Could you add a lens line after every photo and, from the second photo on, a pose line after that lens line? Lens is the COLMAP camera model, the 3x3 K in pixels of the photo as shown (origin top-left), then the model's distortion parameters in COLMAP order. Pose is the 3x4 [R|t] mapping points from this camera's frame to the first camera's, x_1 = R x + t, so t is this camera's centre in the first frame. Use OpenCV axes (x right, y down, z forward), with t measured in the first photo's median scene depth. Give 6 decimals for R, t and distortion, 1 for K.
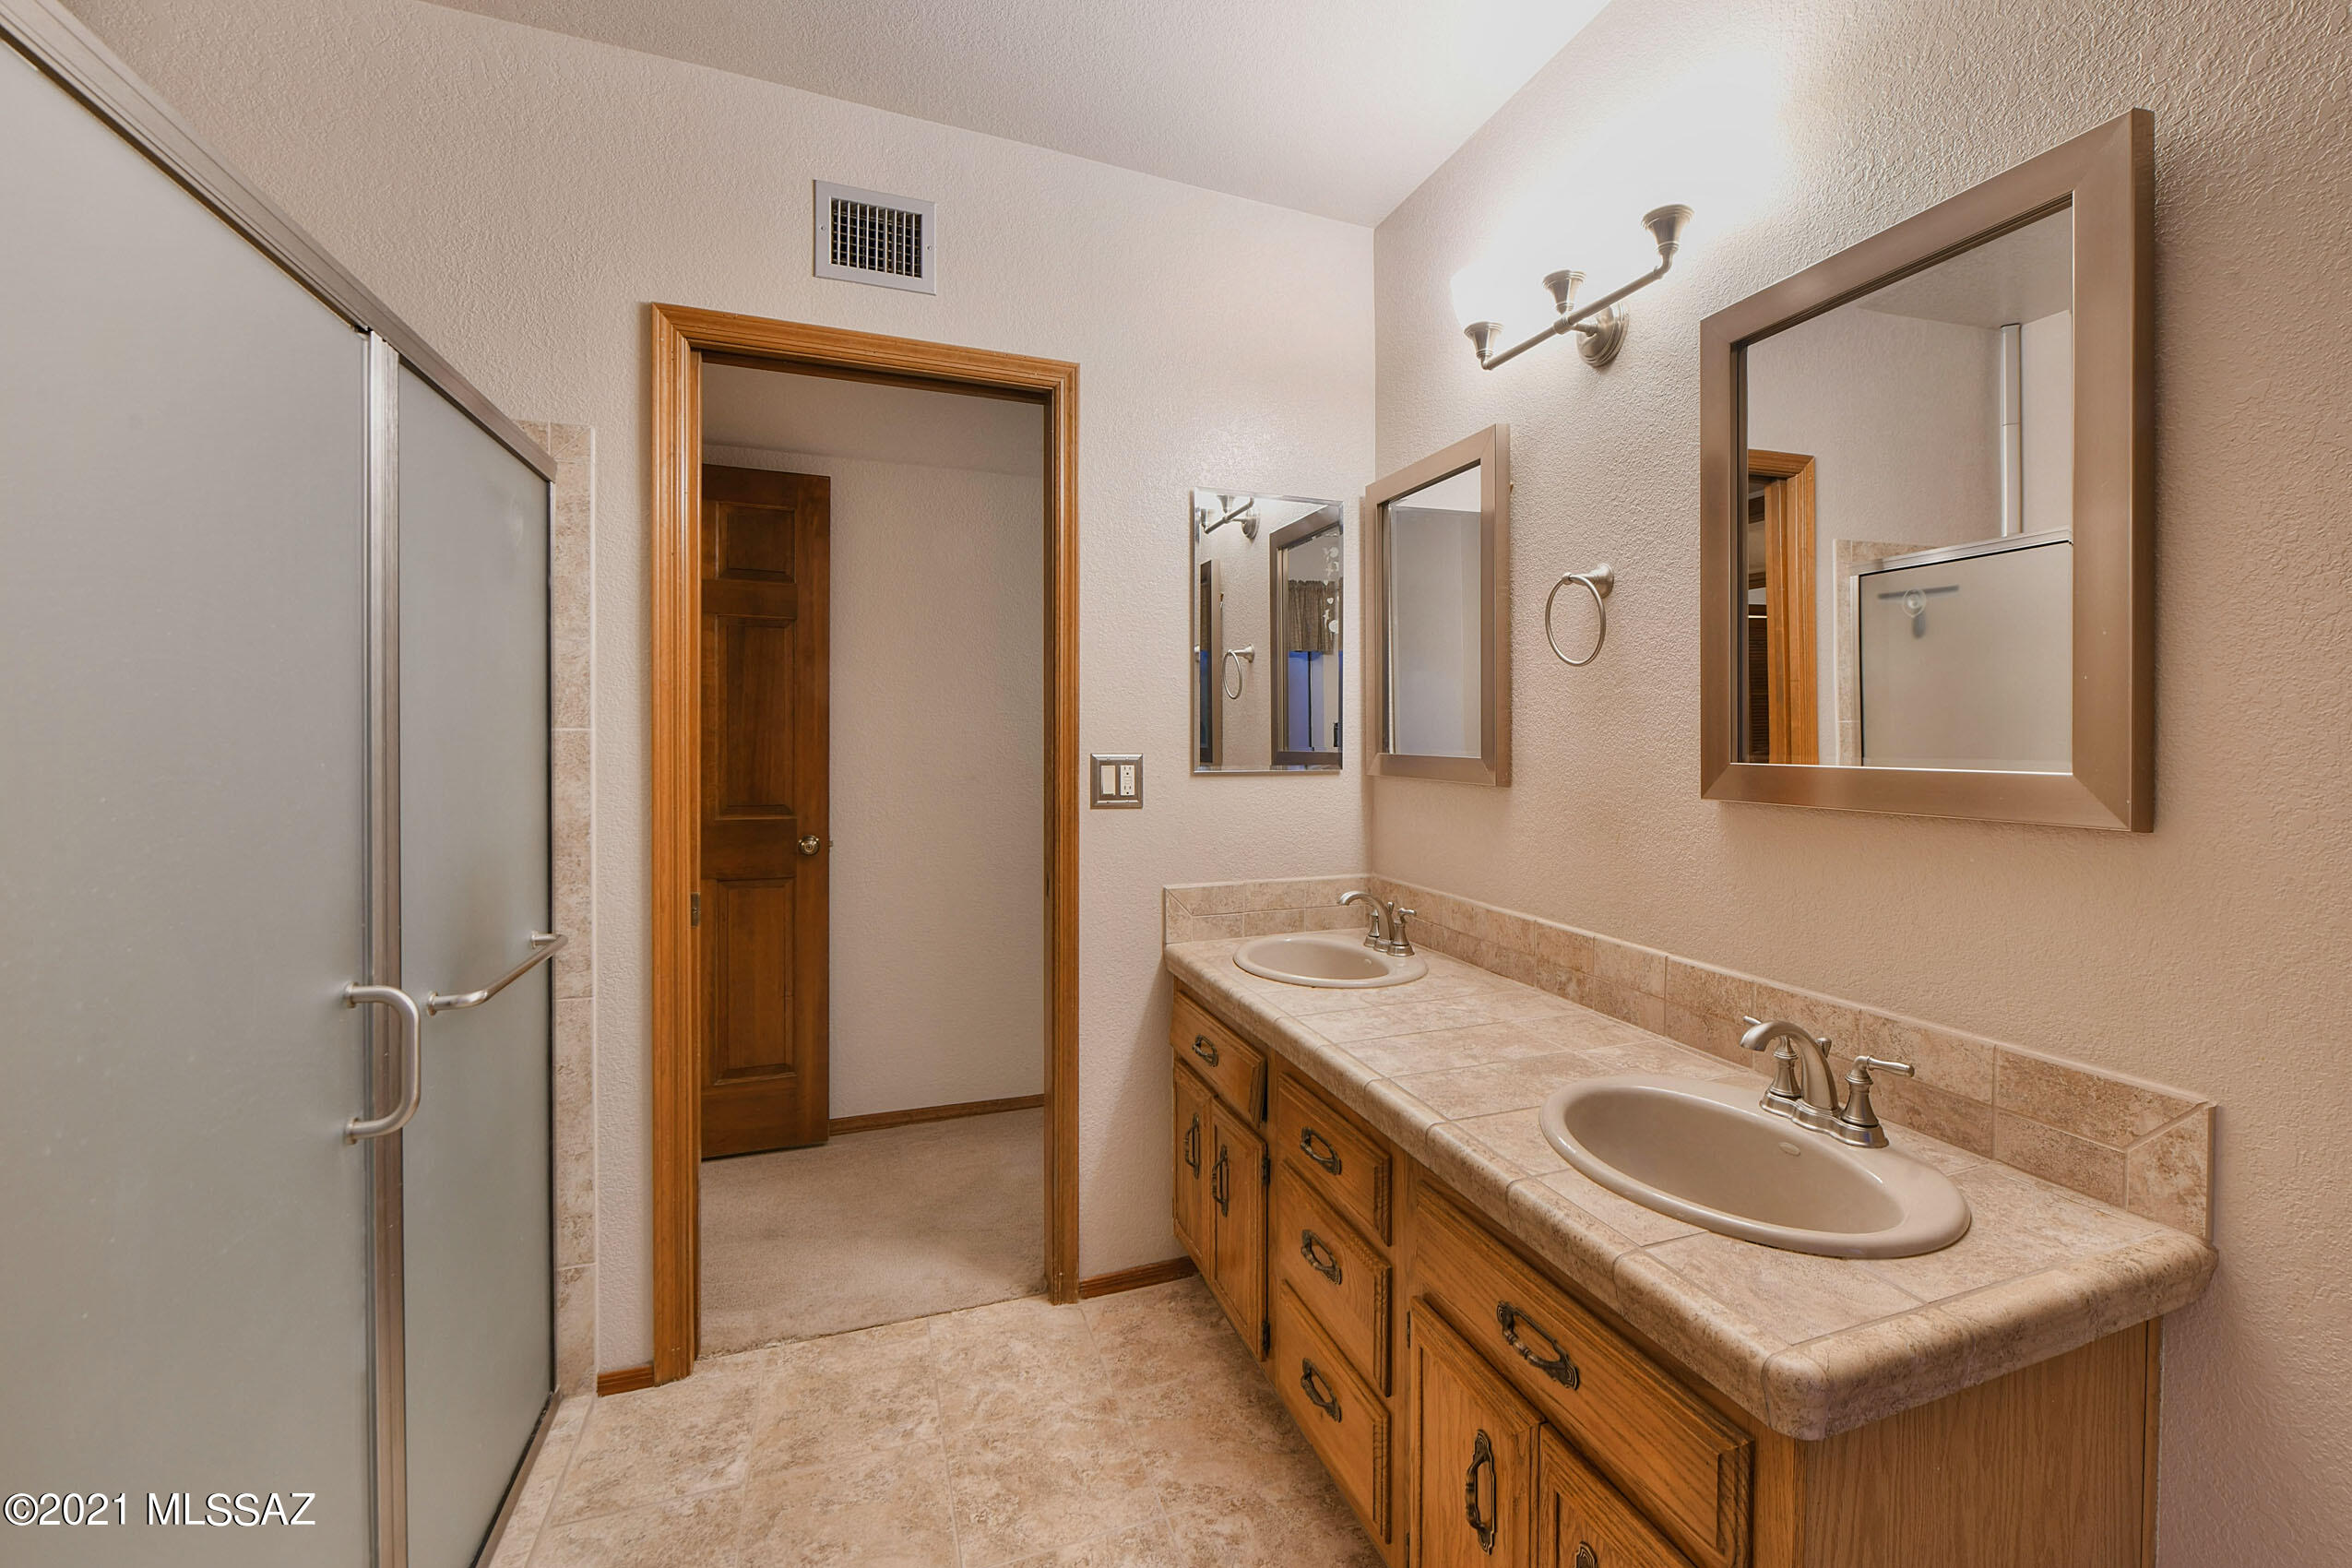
lens RADIAL K [[963.8, 0, 1255.9], [0, 963.8, 730.1], [0, 0, 1]] dist [0.017743, -0.000057]
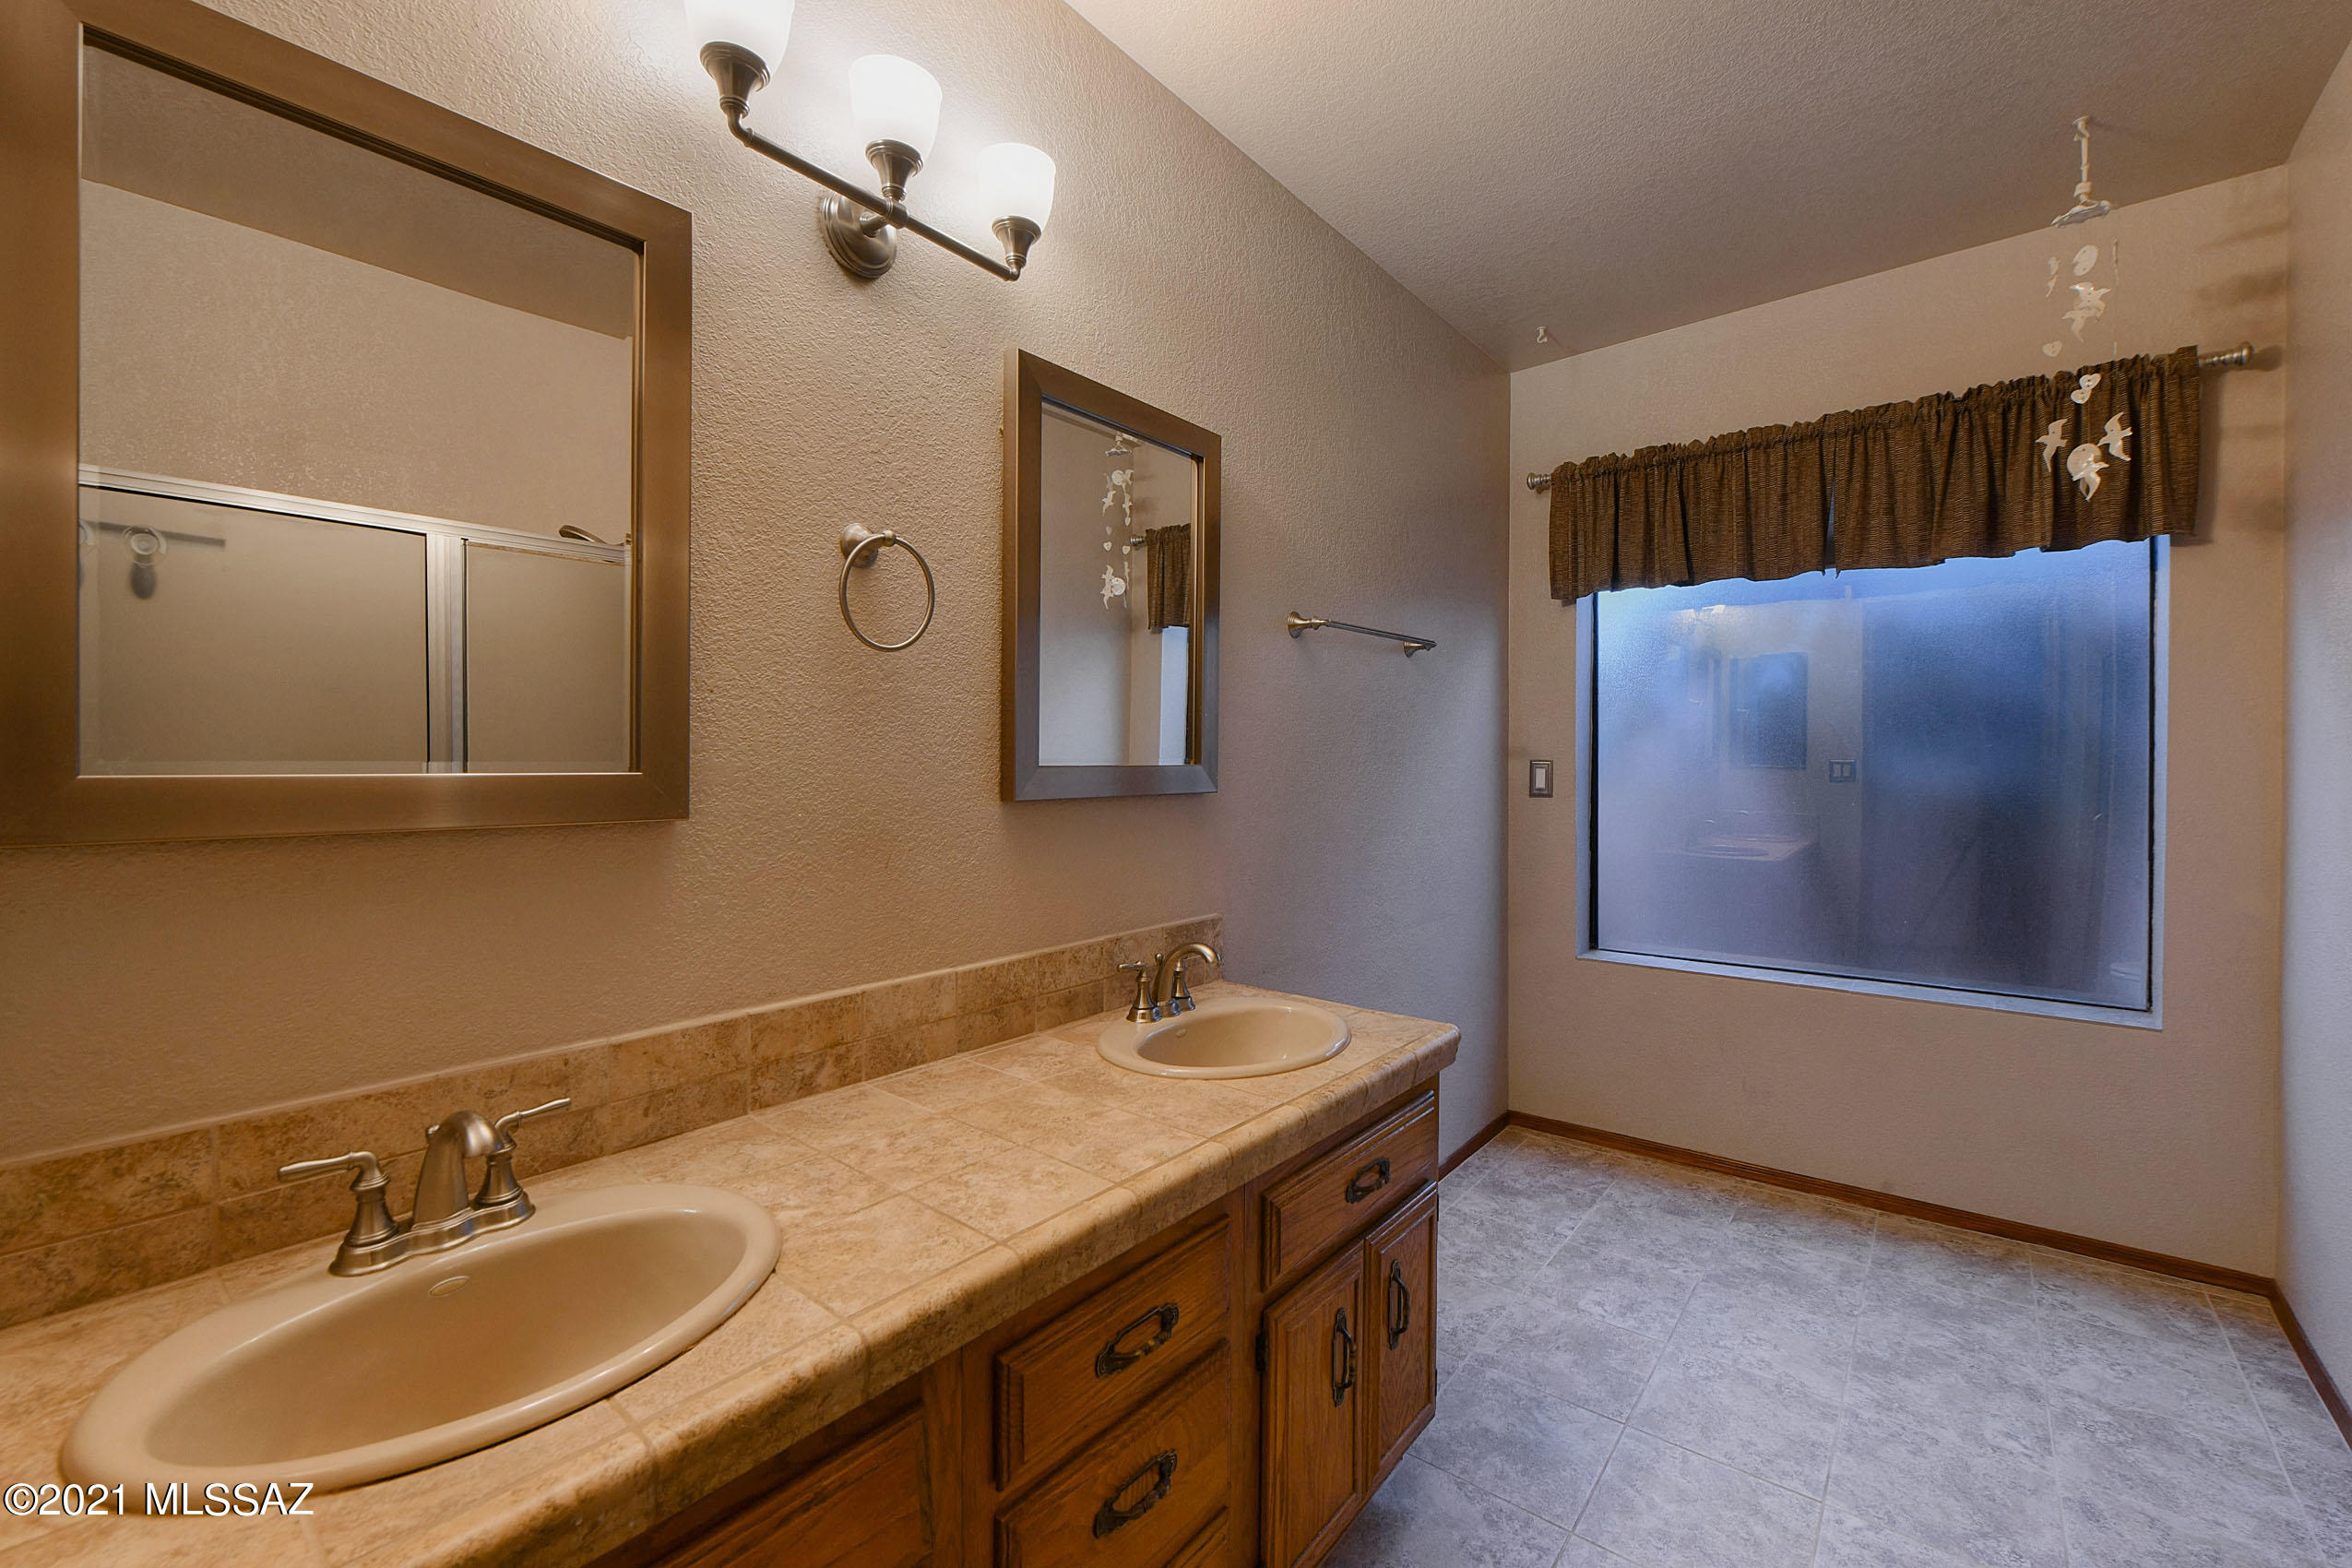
lens RADIAL K [[980.8, 0, 1176.0], [0, 980.8, 784.0], [0, 0, 1]] dist [-0.018610, 0.000076]
pose [[-0.471942, -0.017398, 0.881458, -0.531296], [0.001404, 0.999789, 0.020485, 0.029623], [-0.881628, 0.010905, -0.471818, 1.268321]]
